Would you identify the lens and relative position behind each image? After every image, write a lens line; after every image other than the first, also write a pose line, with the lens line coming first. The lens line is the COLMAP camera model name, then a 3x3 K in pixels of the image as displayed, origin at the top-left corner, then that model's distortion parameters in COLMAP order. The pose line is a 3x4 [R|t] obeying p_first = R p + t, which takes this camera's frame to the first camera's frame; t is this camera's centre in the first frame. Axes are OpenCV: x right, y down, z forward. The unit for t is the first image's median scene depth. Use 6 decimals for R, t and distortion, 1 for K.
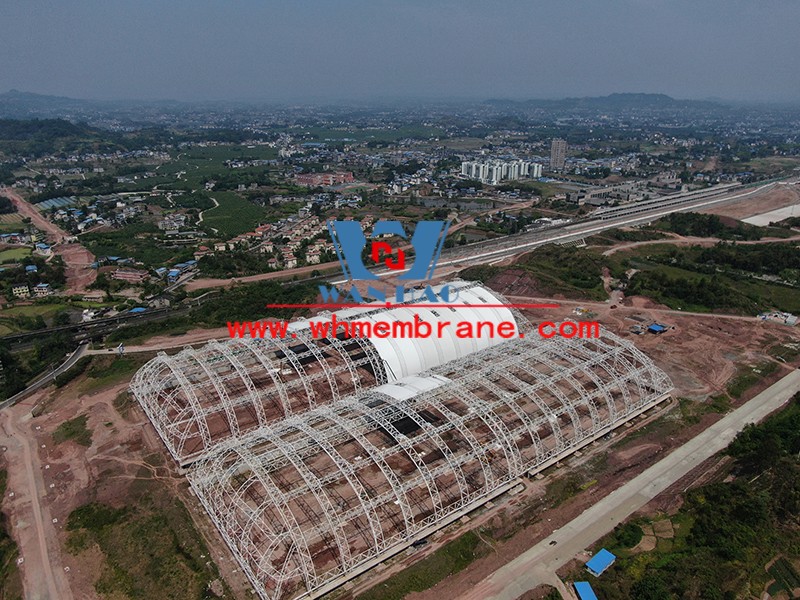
lens RADIAL K [[562.7, 0, 400.0], [0, 562.7, 300.0], [0, 0, 1]] dist [-0.019675, 0.002199]
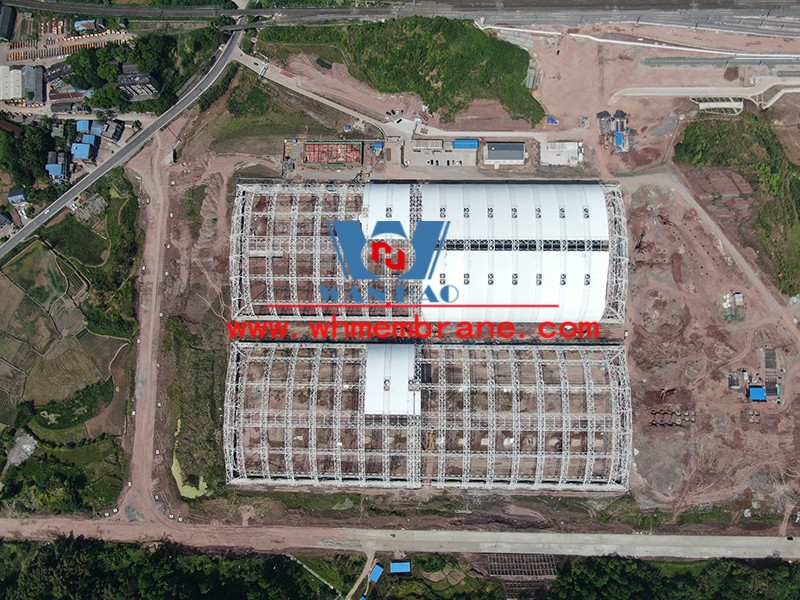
lens RADIAL K [[562.7, 0, 400.0], [0, 562.7, 300.0], [0, 0, 1]] dist [-0.019675, 0.002199]
pose [[0.794472, 0.602599, -0.075424, 0.004971], [-0.195497, 0.371353, 0.907677, -1.047027], [0.574975, -0.706379, 0.412836, 0.684625]]
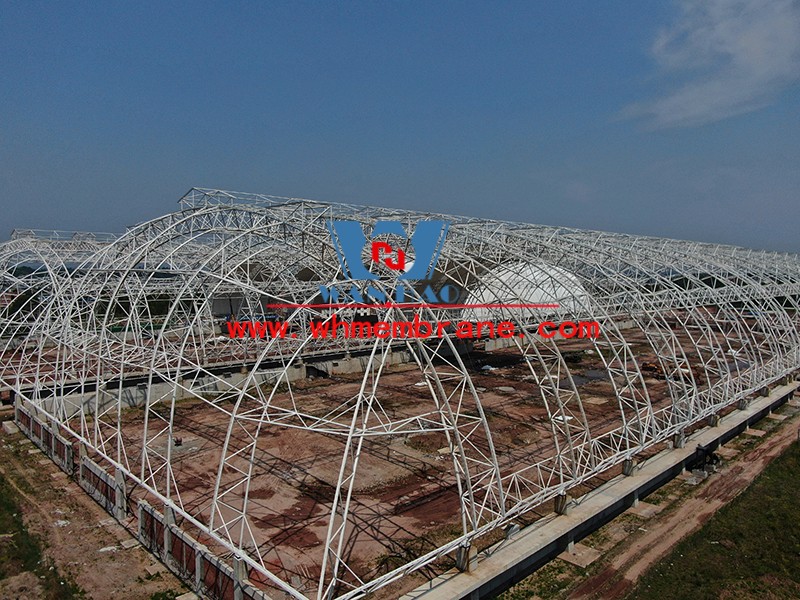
lens RADIAL K [[562.7, 0, 400.0], [0, 562.7, 300.0], [0, 0, 1]] dist [-0.019675, 0.002199]
pose [[0.991176, 0.004858, 0.132464, -0.157638], [0.034936, 0.954420, -0.296414, 0.358352], [-0.127866, 0.298426, 0.945829, 0.557325]]
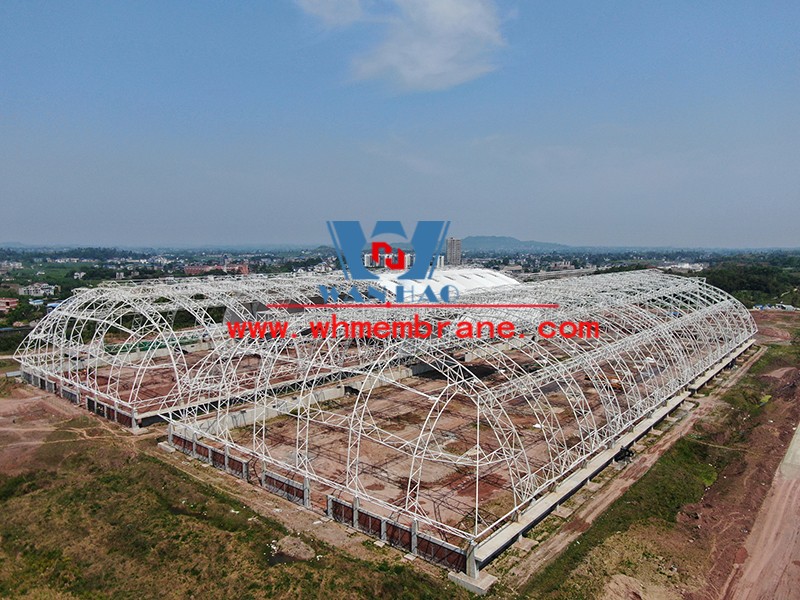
lens RADIAL K [[562.7, 0, 400.0], [0, 562.7, 300.0], [0, 0, 1]] dist [-0.019675, 0.002199]
pose [[0.971891, -0.012696, 0.235089, -0.264011], [0.072202, 0.966501, -0.246300, 0.334073], [-0.224086, 0.256350, 0.940250, 0.390020]]
